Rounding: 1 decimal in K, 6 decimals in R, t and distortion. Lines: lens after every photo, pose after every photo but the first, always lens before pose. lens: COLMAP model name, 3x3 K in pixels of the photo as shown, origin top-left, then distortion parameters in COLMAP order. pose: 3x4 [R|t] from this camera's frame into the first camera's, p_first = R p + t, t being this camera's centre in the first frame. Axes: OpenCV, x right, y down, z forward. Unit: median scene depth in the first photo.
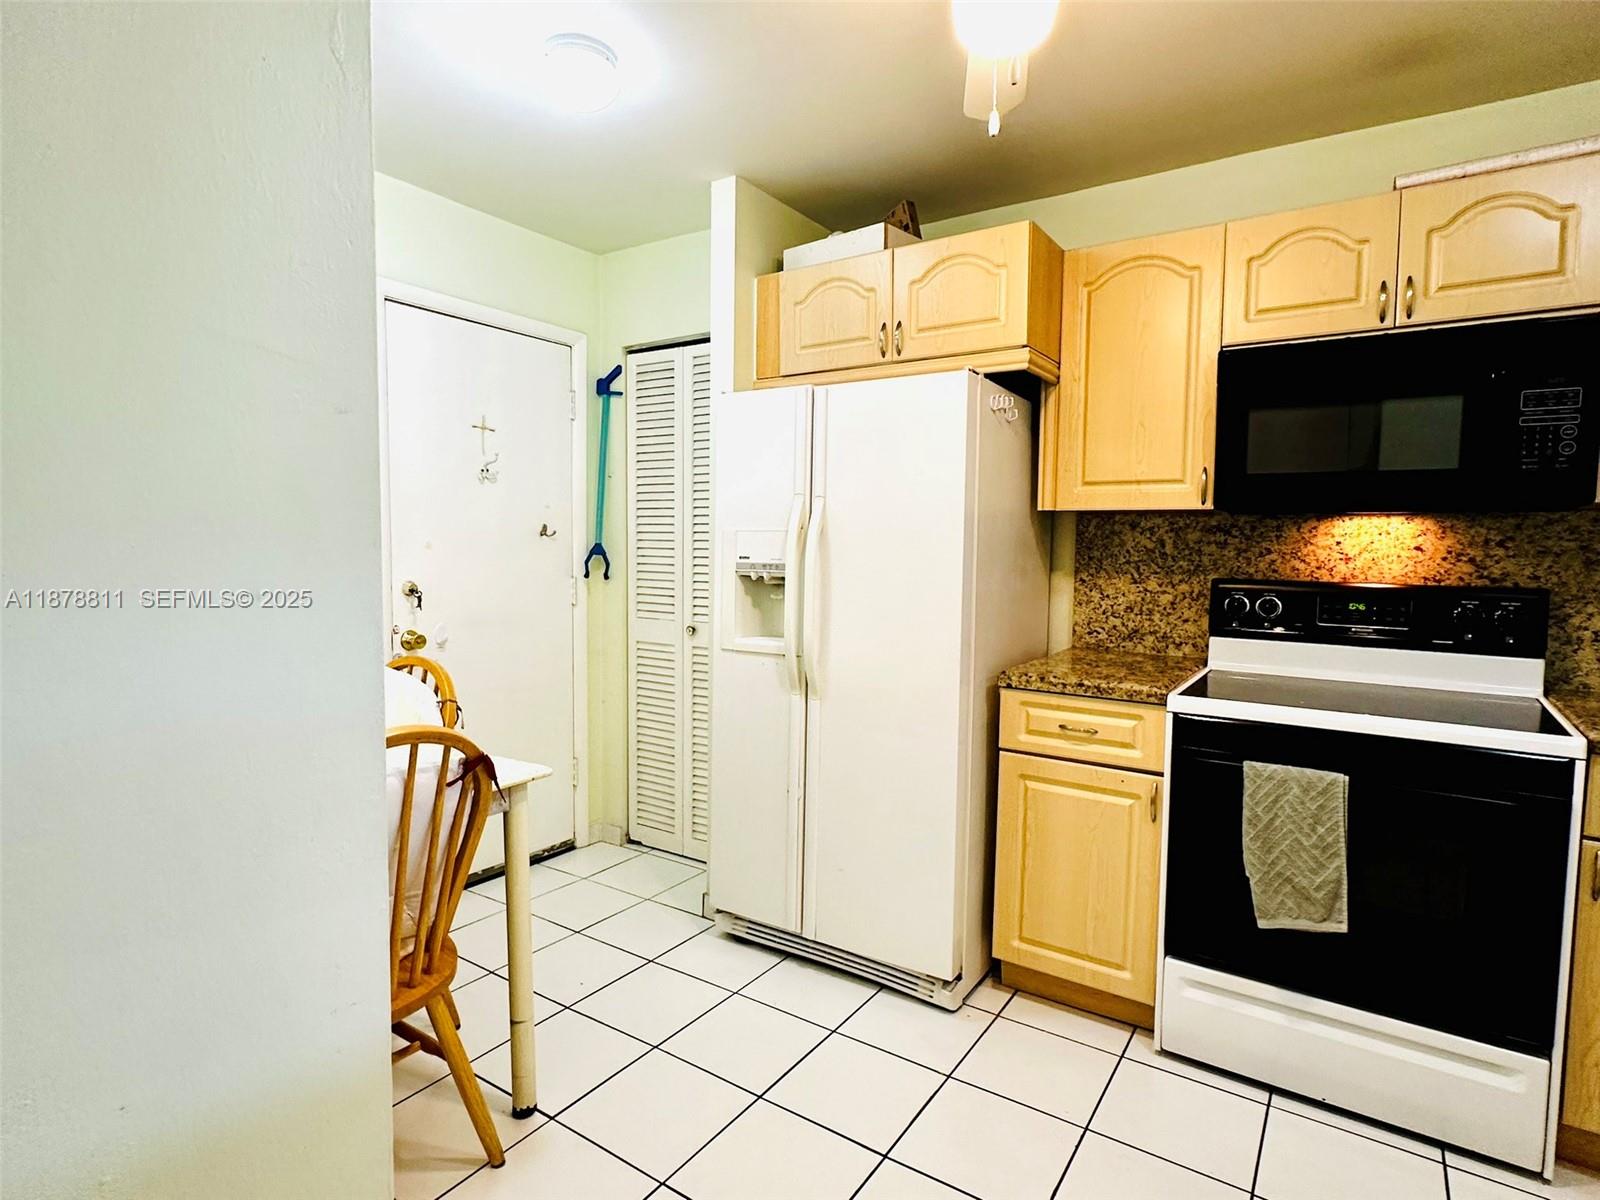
lens RADIAL K [[852.3, 0, 802.0], [0, 852.3, 595.2], [0, 0, 1]] dist [-0.001017, 0.000080]
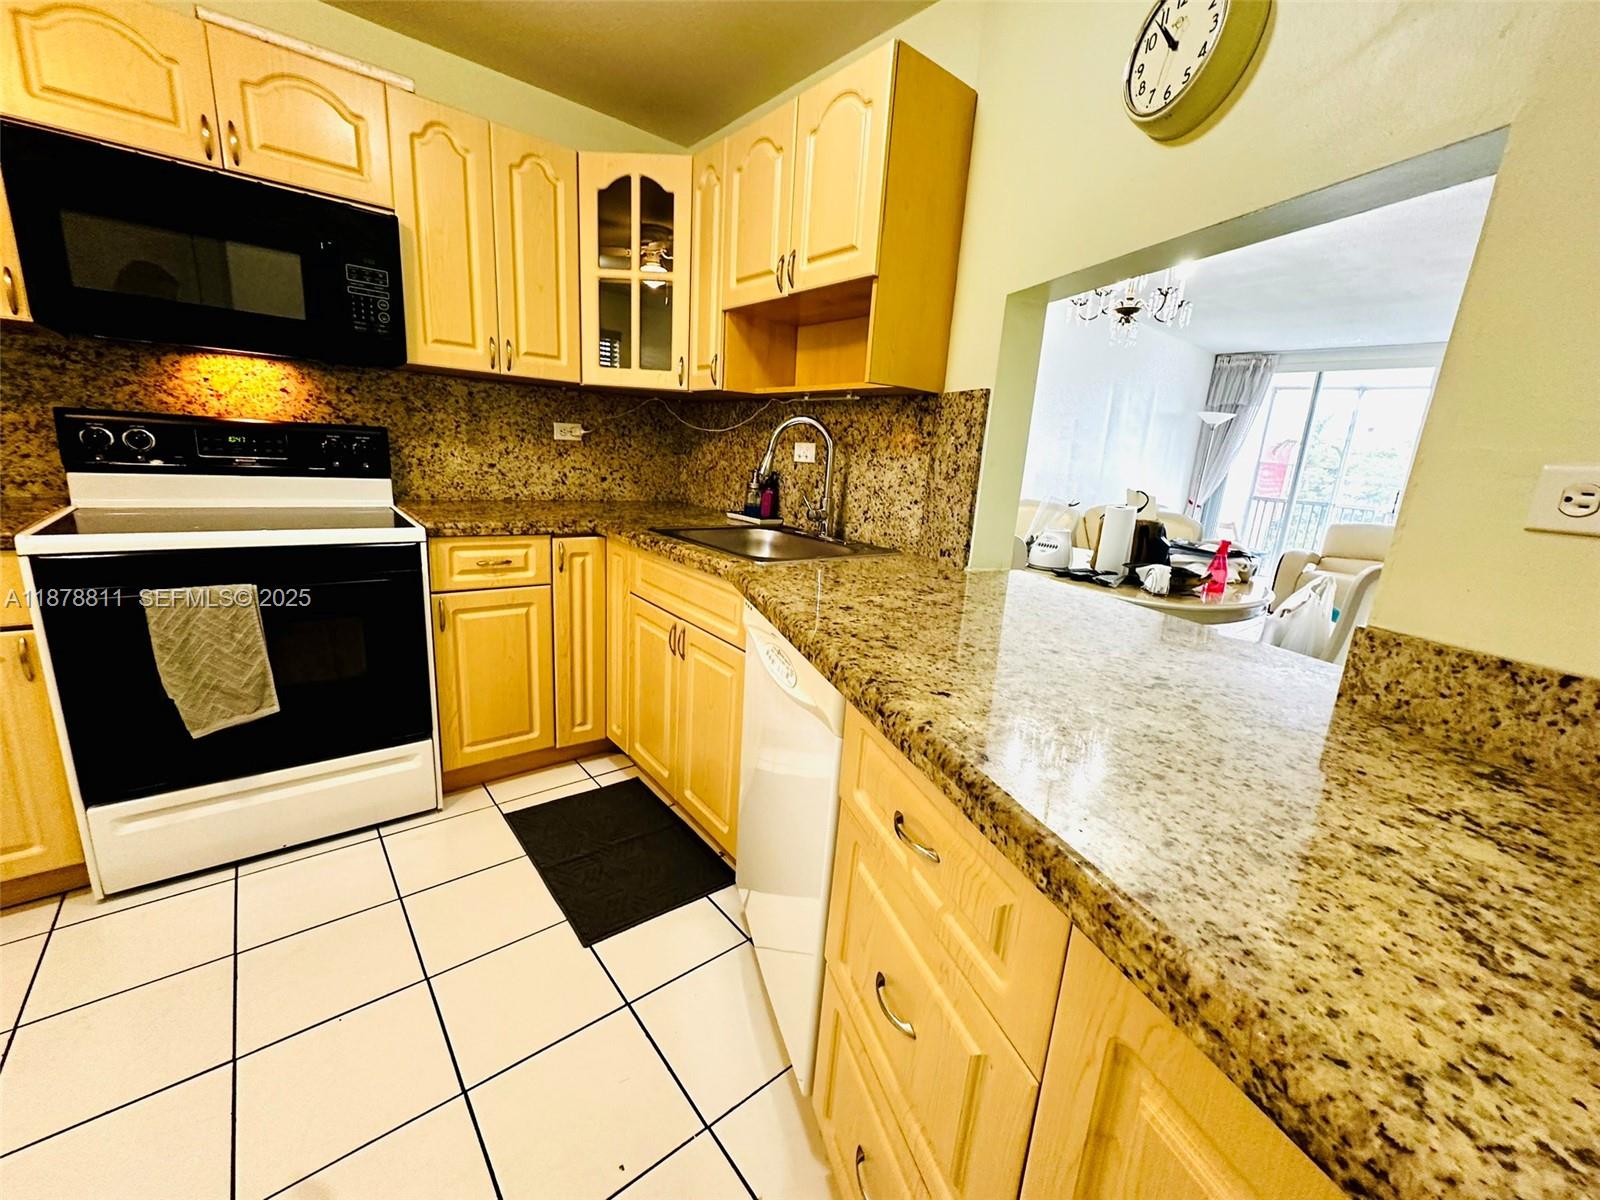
lens RADIAL K [[636.9, 0, 801.1], [0, 636.9, 598.7], [0, 0, 1]] dist [-0.002028, 0.000620]
pose [[0.277913, -0.214549, 0.936340, 0.028097], [-0.001668, 0.974630, 0.223818, 0.029081], [-0.960605, -0.063764, 0.270504, 0.044725]]
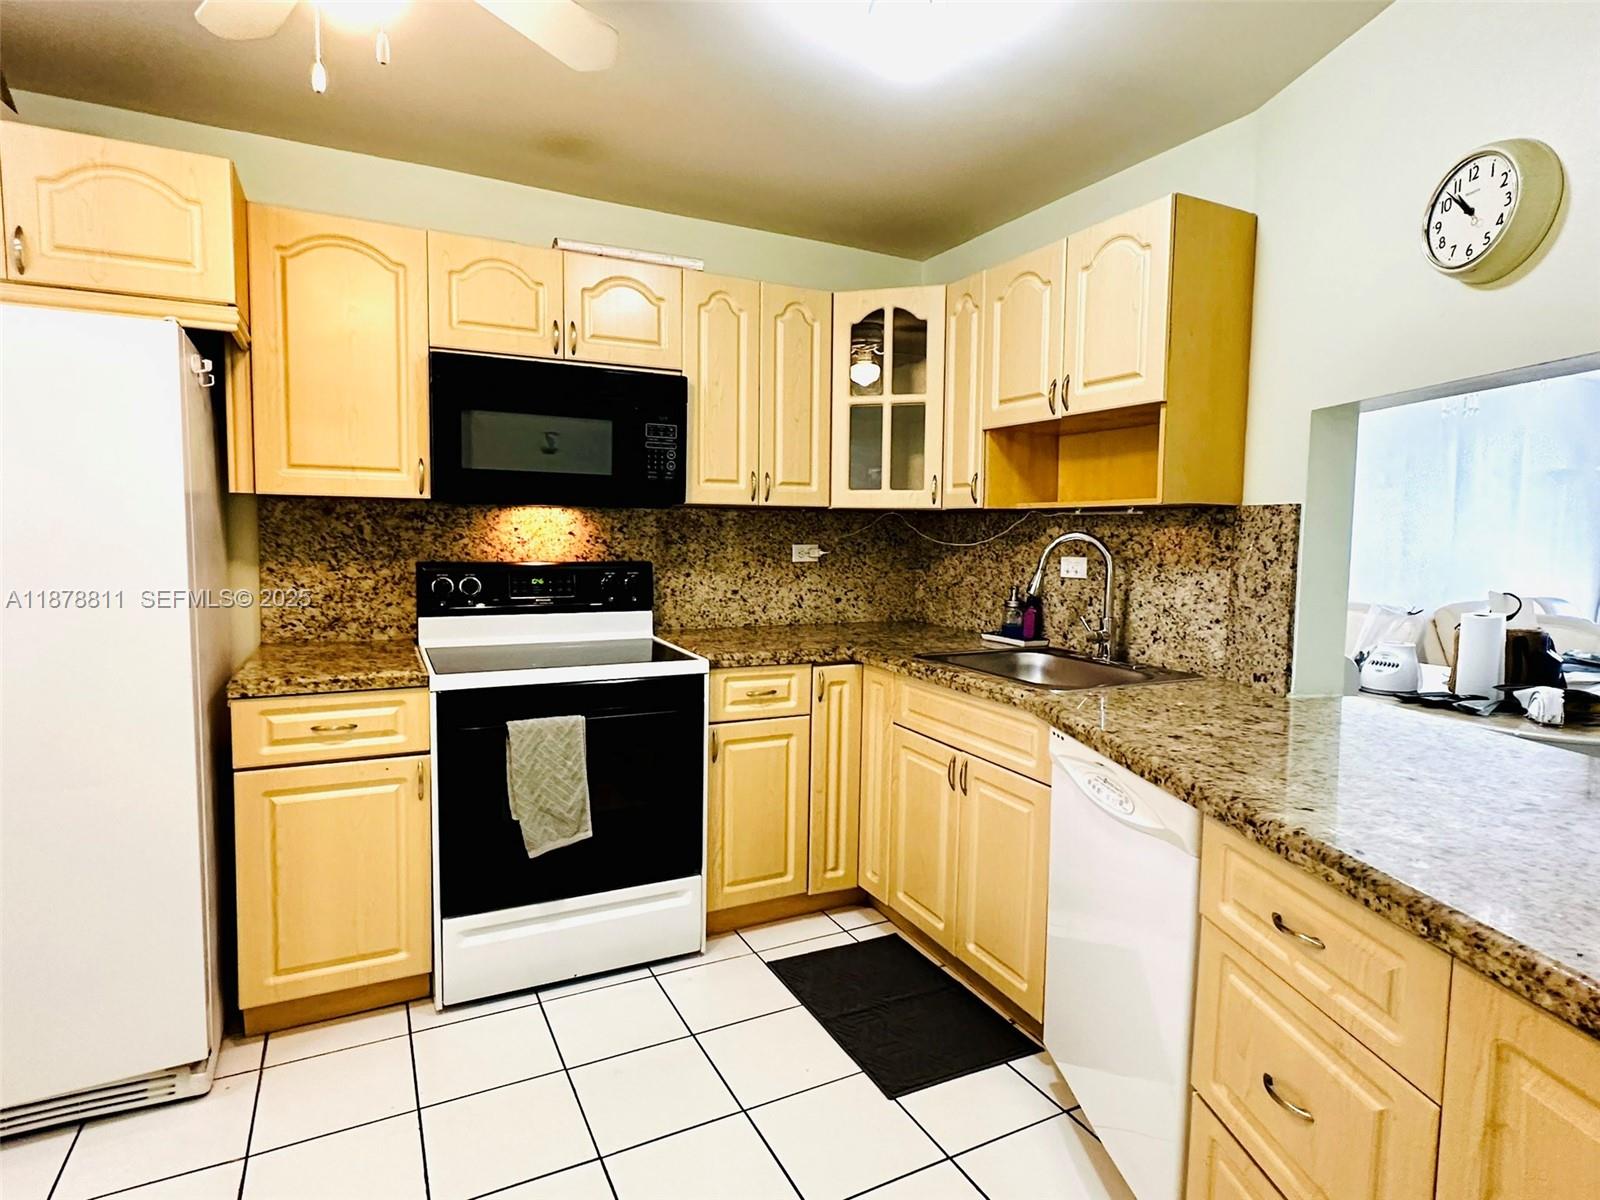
lens RADIAL K [[851.2, 0, 803.0], [0, 851.2, 590.1], [0, 0, 1]] dist [-0.001469, -0.000770]
pose [[0.480055, -0.069138, 0.874510, -0.236792], [0.046961, 0.997485, 0.053081, -0.021233], [-0.875981, 0.015586, 0.482094, 0.077691]]
